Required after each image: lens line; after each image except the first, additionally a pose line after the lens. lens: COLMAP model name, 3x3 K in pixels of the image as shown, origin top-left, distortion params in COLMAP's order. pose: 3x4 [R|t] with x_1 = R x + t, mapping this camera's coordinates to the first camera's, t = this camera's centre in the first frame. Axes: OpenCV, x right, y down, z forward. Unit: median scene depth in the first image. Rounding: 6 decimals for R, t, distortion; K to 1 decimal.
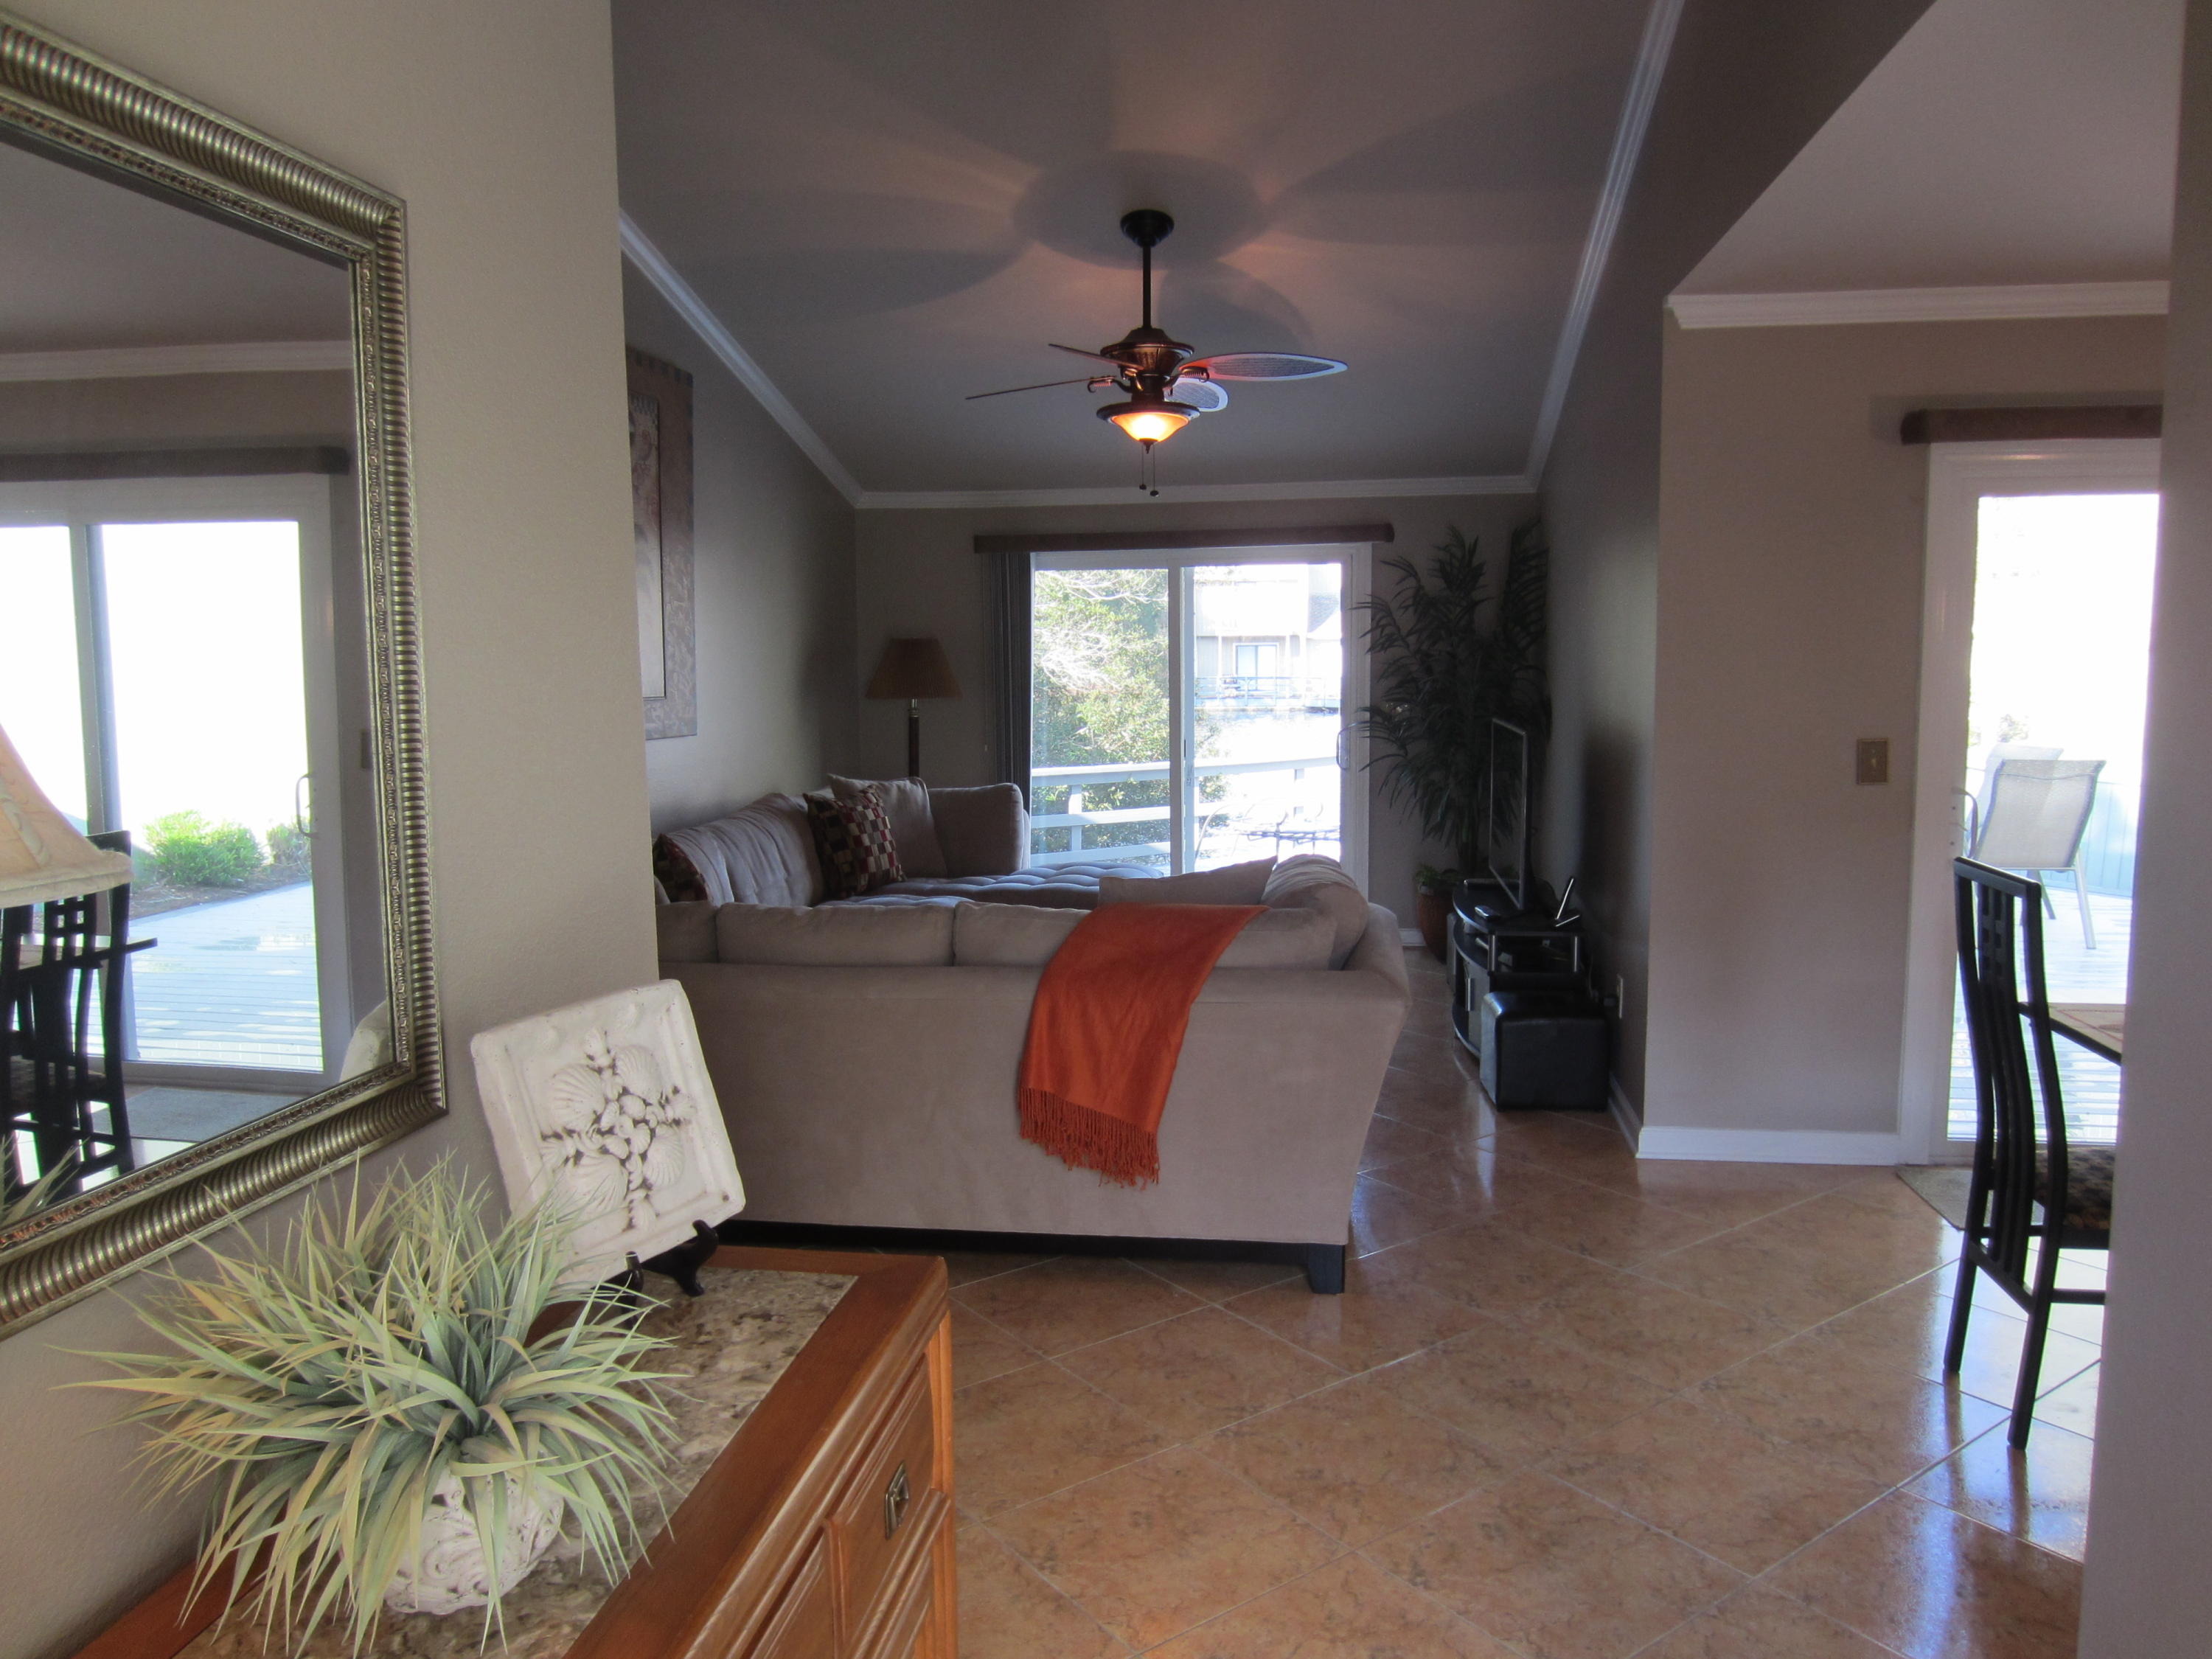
lens RADIAL K [[1596.6, 0, 1107.8], [0, 1596.6, 834.3], [0, 0, 1]] dist [-0.025656, 0.017171]
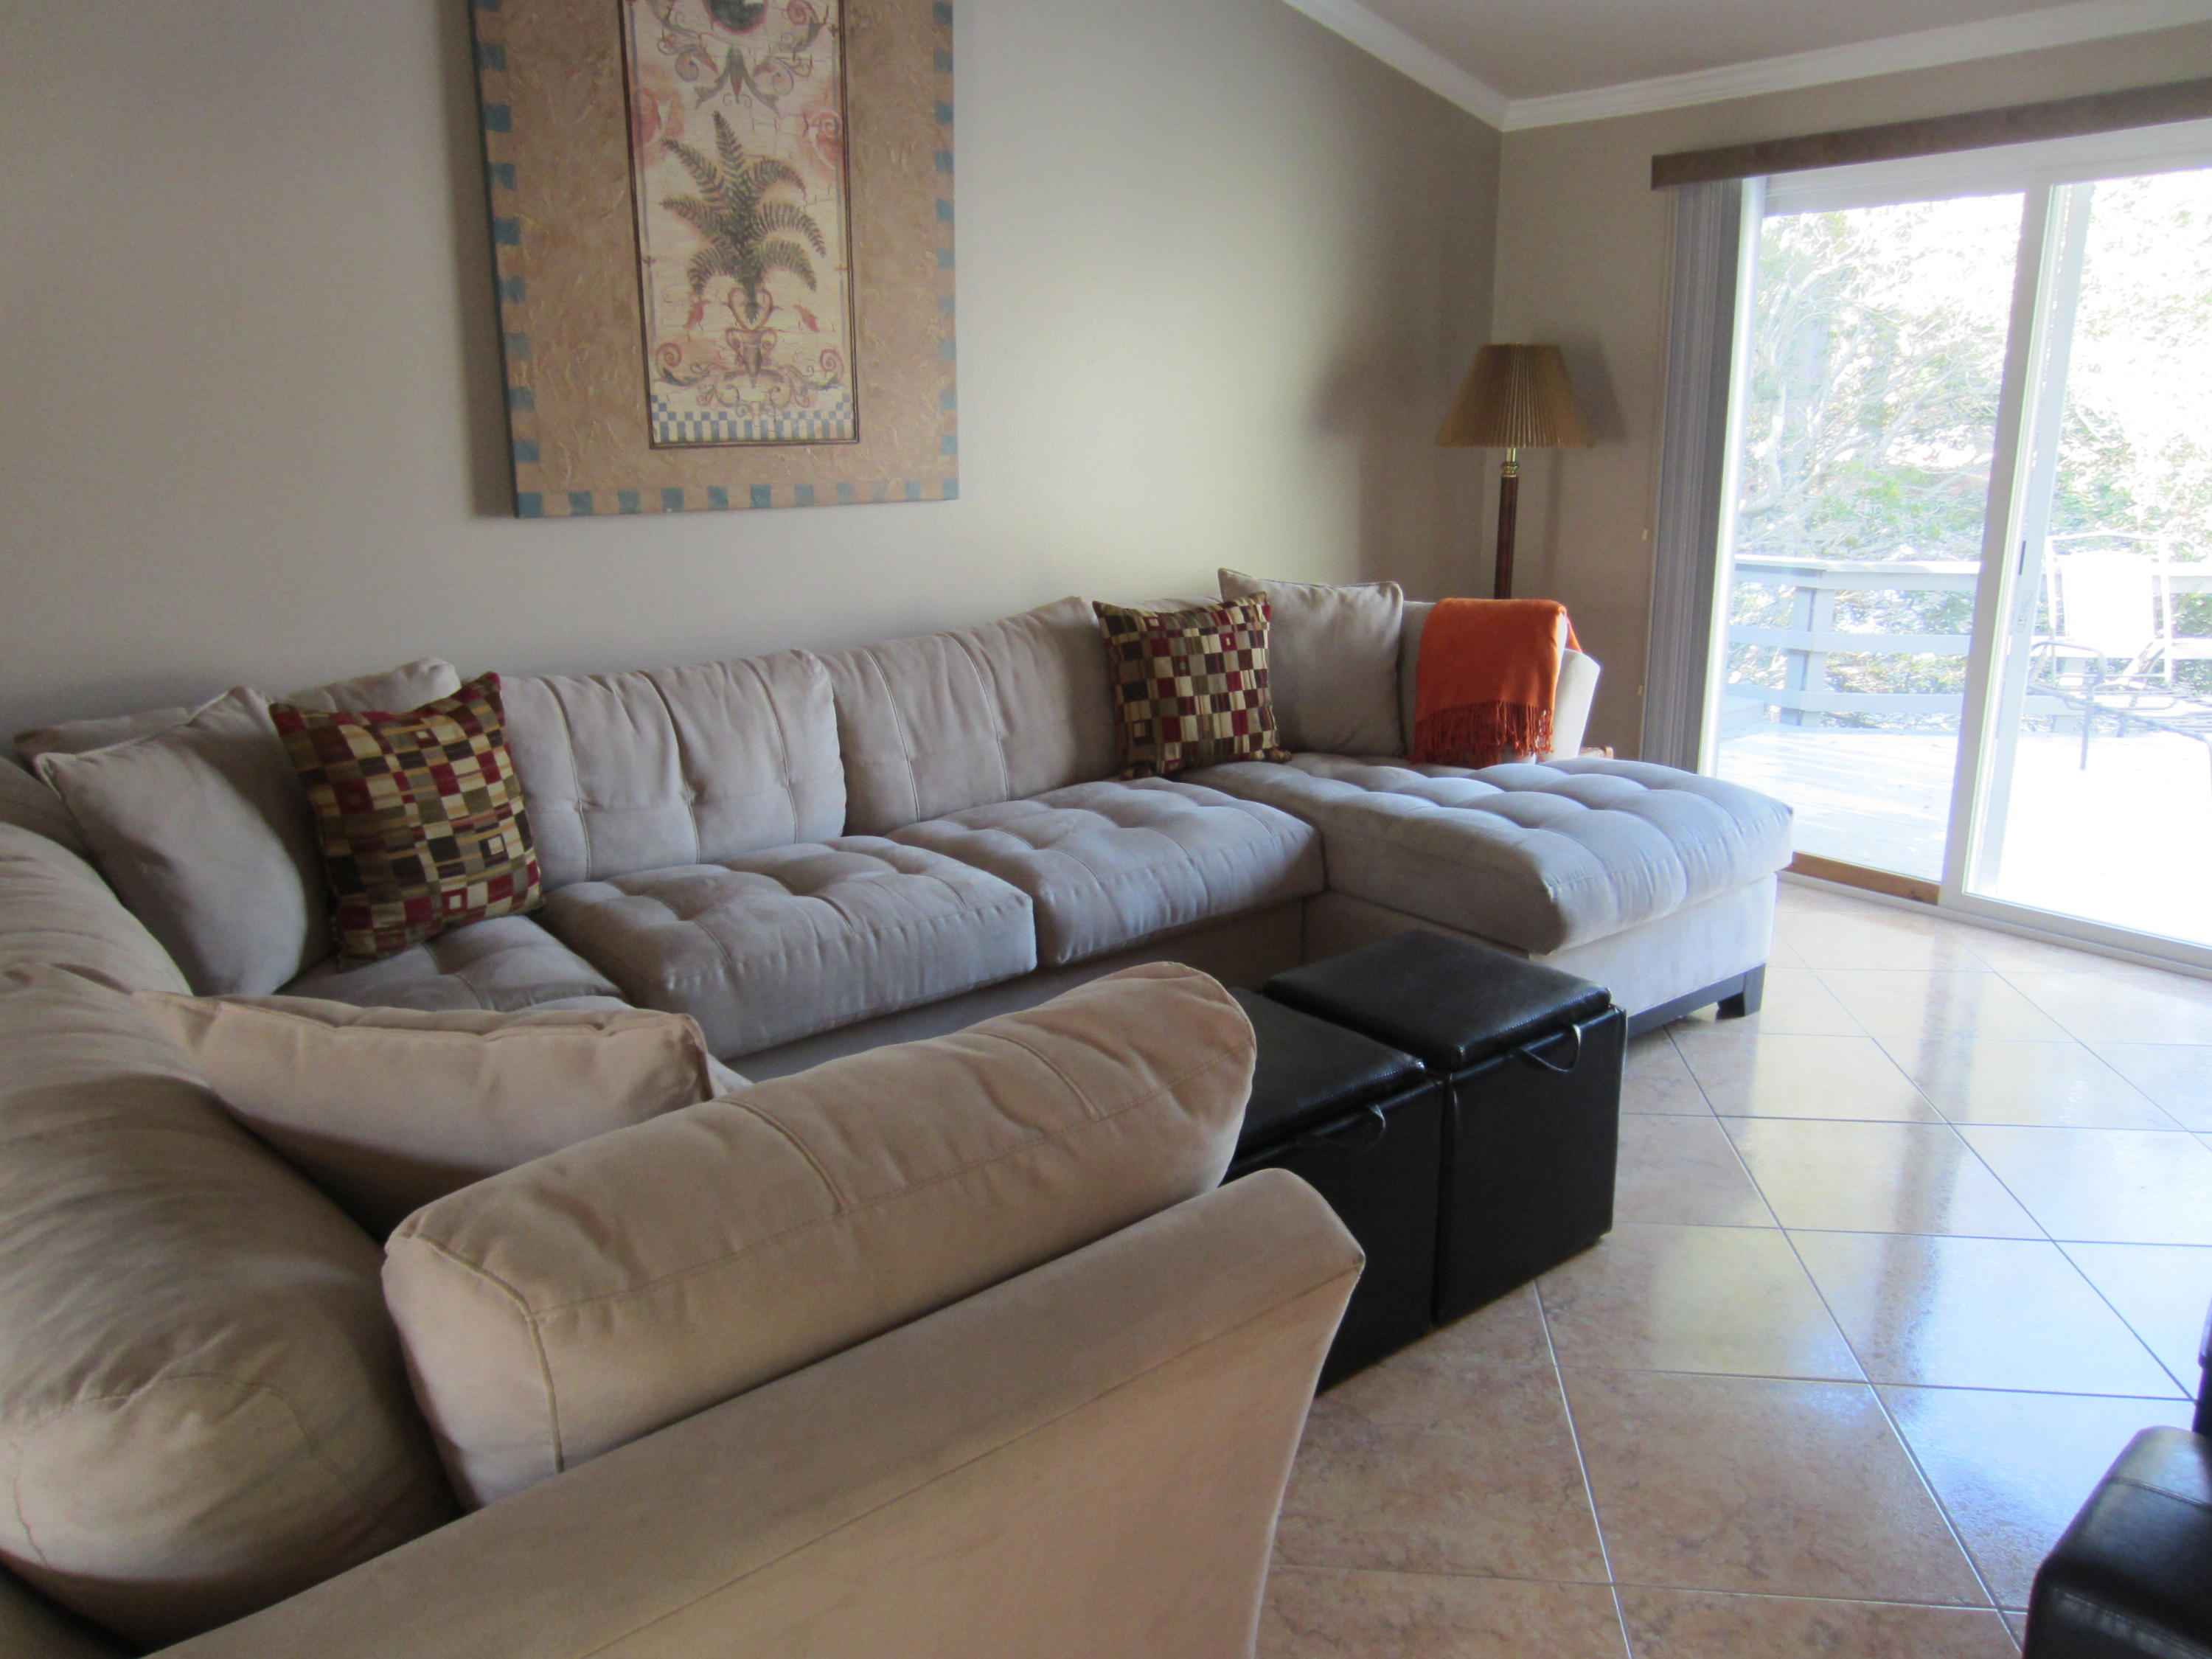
lens RADIAL K [[1596.6, 0, 1106.0], [0, 1596.6, 813.4], [0, 0, 1]] dist [-0.025656, 0.017171]
pose [[0.730548, 0.172480, -0.660720, 0.230839], [-0.071172, 0.981537, 0.177536, -0.053922], [0.679142, -0.082674, 0.729336, 0.534289]]
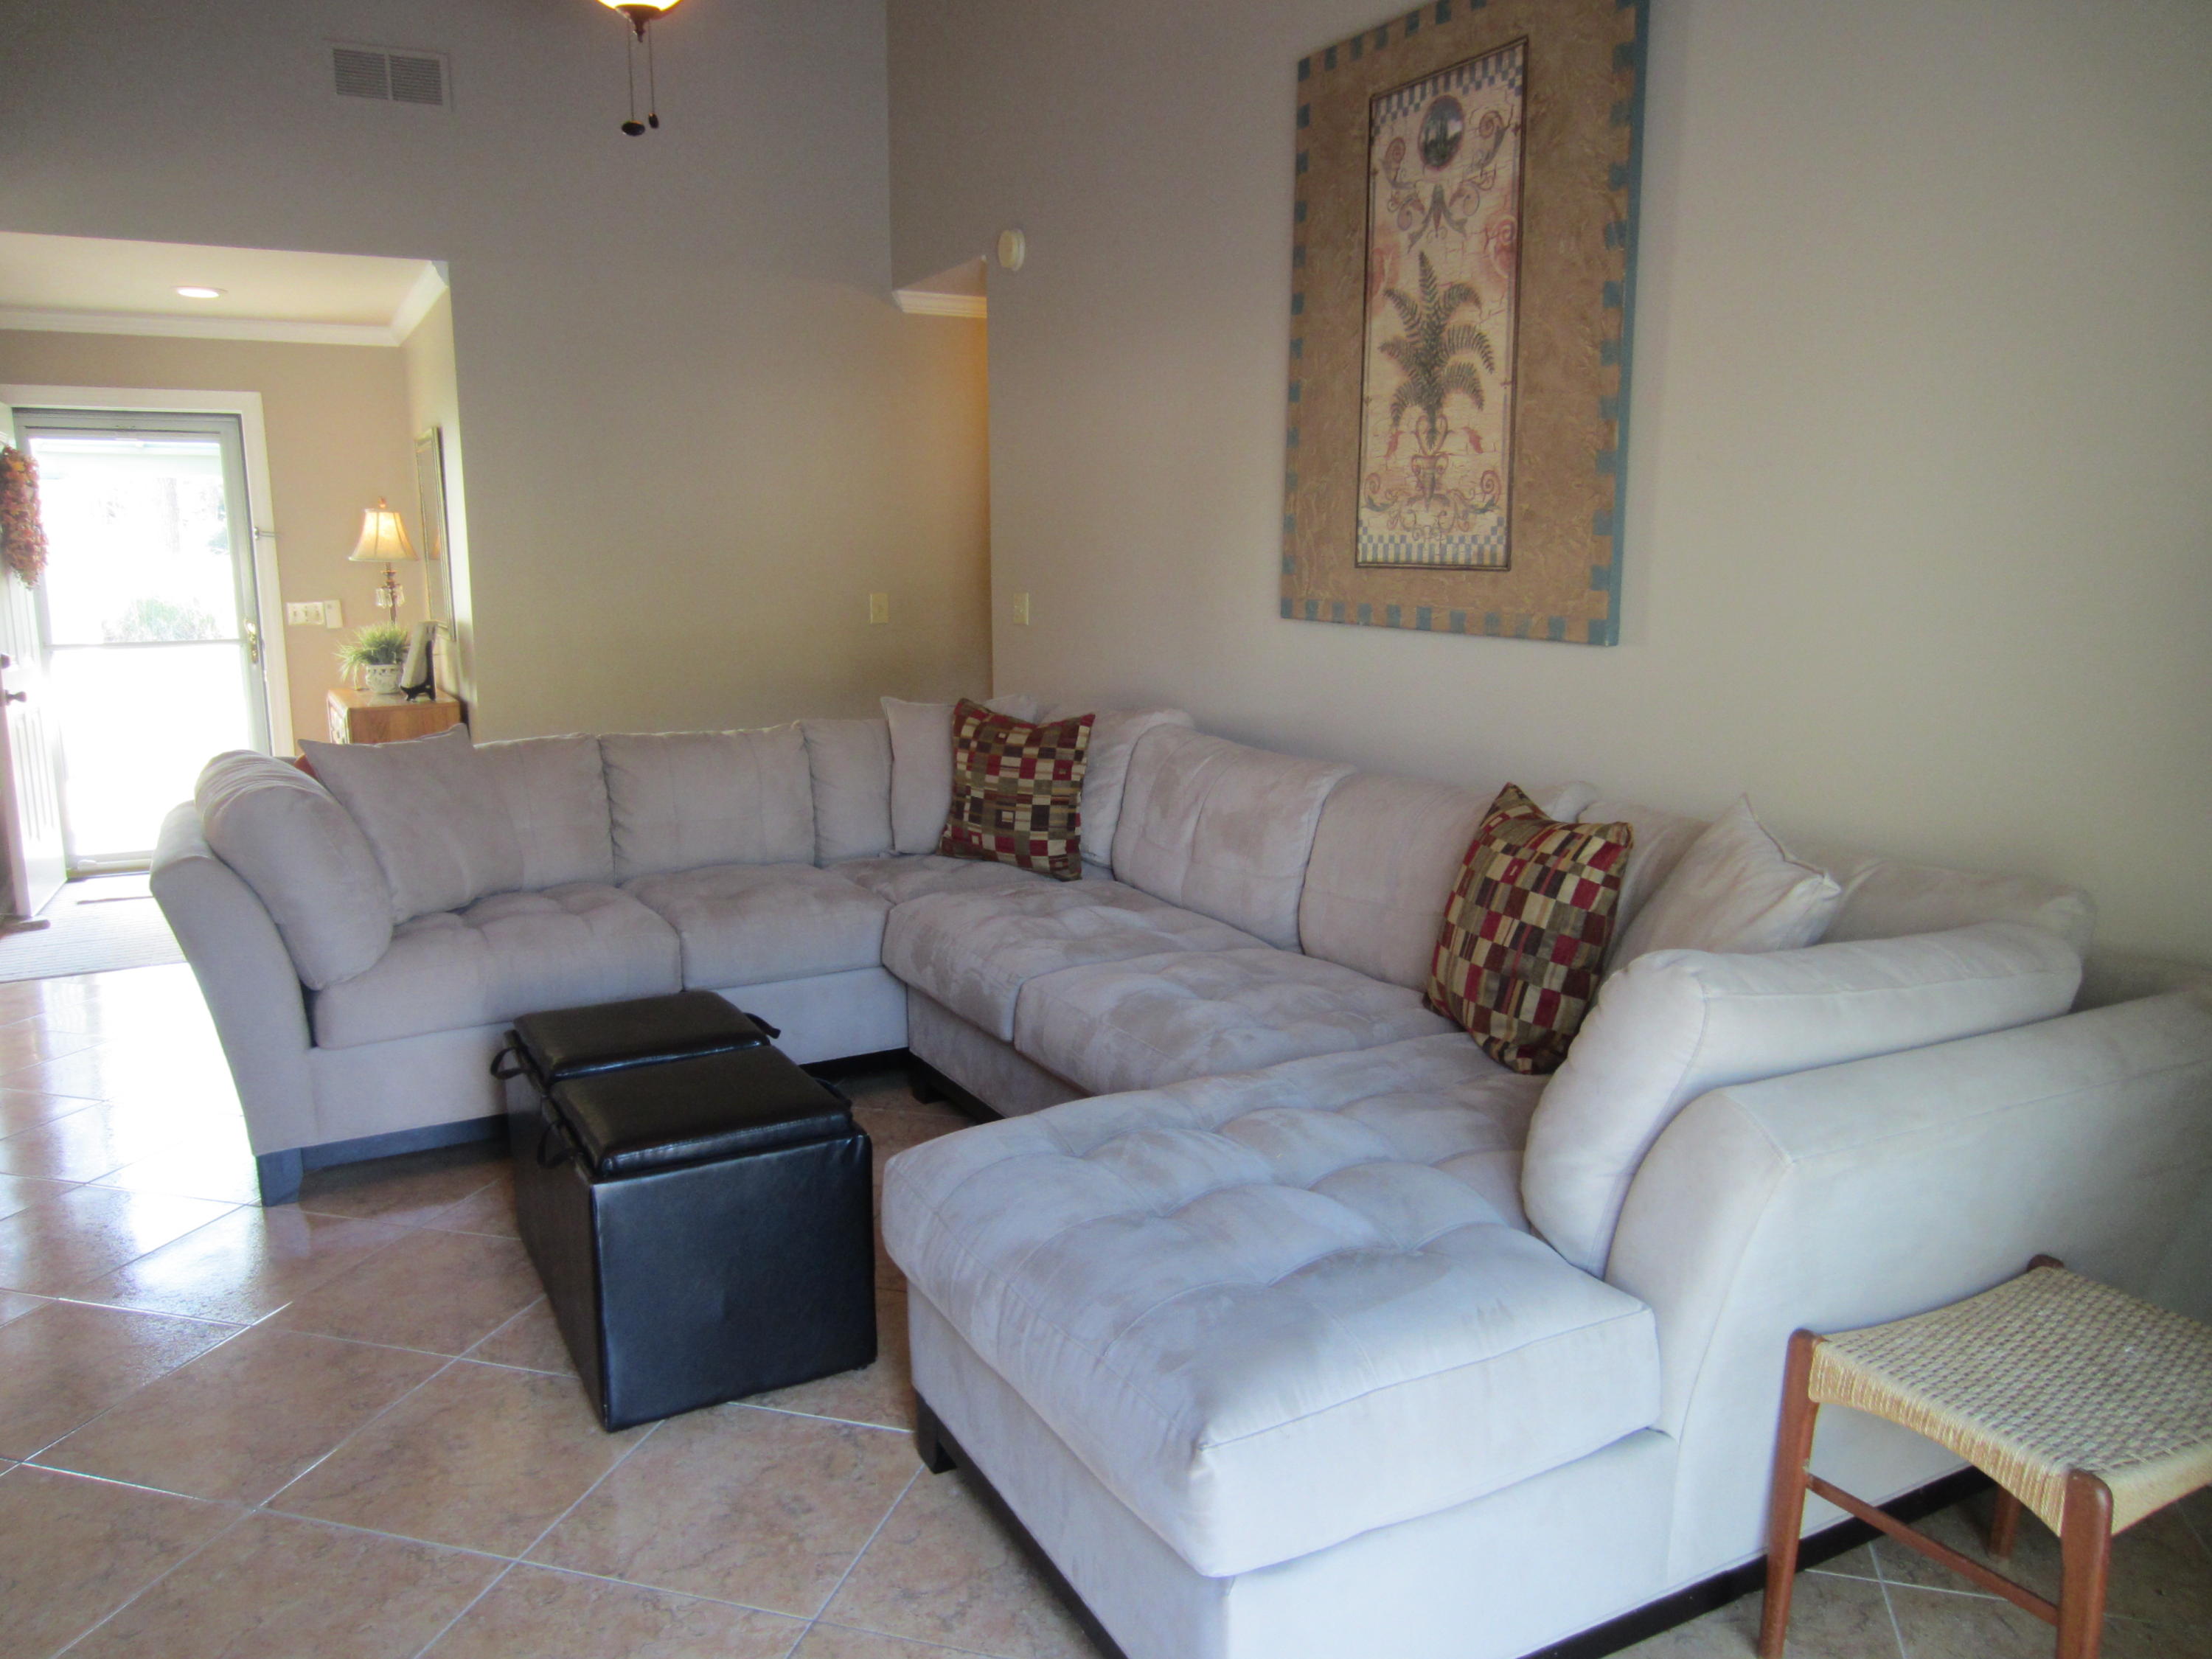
lens RADIAL K [[1596.6, 0, 1101.0], [0, 1596.6, 815.2], [0, 0, 1]] dist [-0.025656, 0.017171]
pose [[-0.796595, 0.114567, -0.593558, 0.183723], [-0.053749, 0.964565, 0.258313, -0.129330], [0.602120, 0.237674, -0.762209, 1.263304]]
